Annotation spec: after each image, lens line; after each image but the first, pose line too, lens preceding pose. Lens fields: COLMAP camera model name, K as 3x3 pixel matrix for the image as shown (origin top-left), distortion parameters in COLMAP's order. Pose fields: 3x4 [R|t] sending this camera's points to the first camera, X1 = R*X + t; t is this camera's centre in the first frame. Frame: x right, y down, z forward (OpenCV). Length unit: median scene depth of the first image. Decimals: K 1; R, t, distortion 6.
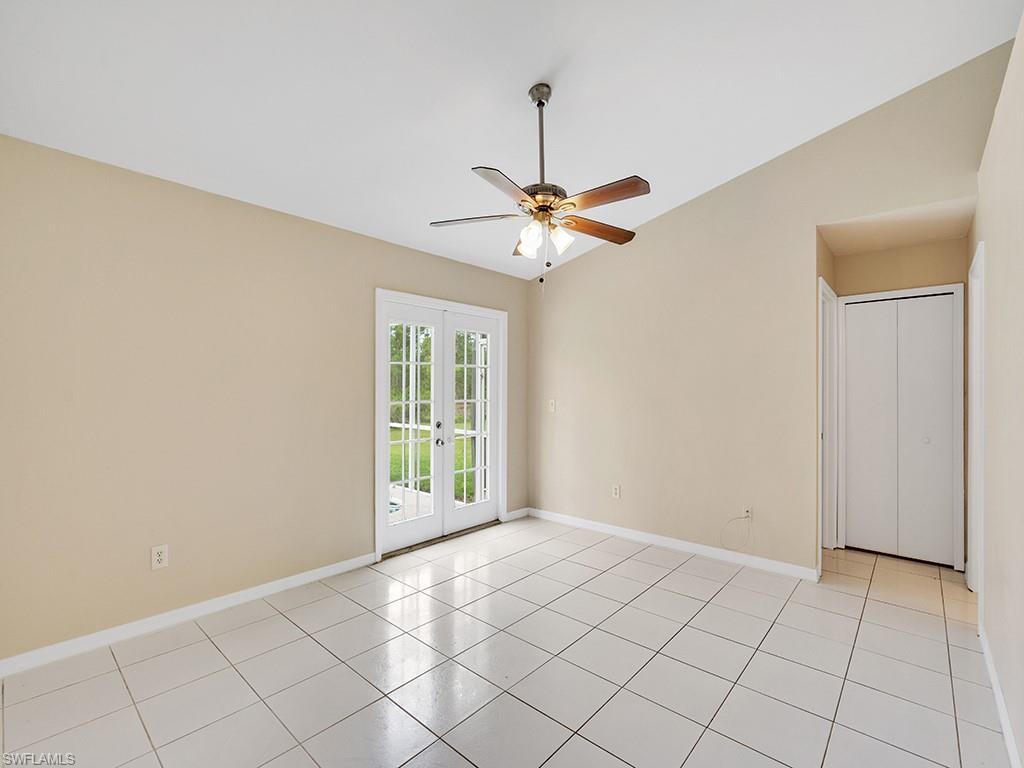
lens RADIAL K [[462.5, 0, 515.9], [0, 462.5, 387.3], [0, 0, 1]] dist [-0.003268, 0.000649]
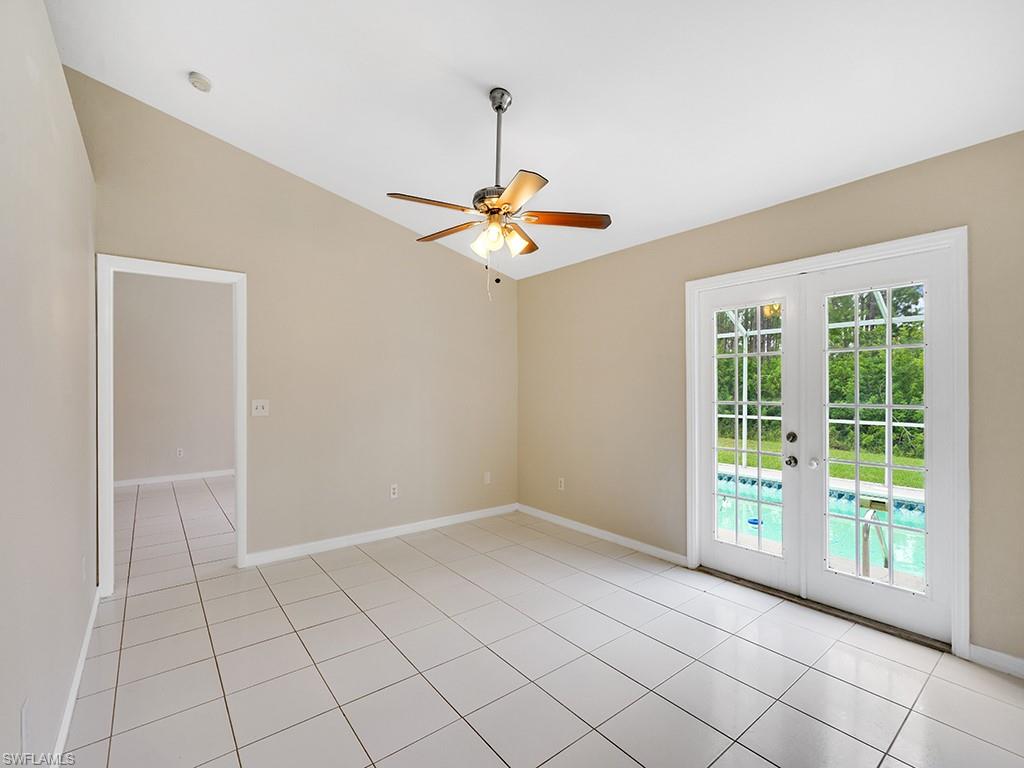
lens RADIAL K [[462.5, 0, 508.6], [0, 462.5, 386.3], [0, 0, 1]] dist [-0.003268, 0.000649]
pose [[-0.183976, -0.003436, -0.982925, 0.688877], [0.007306, 0.999961, -0.004863, 0.003501], [0.982904, -0.008076, -0.183944, 0.785246]]
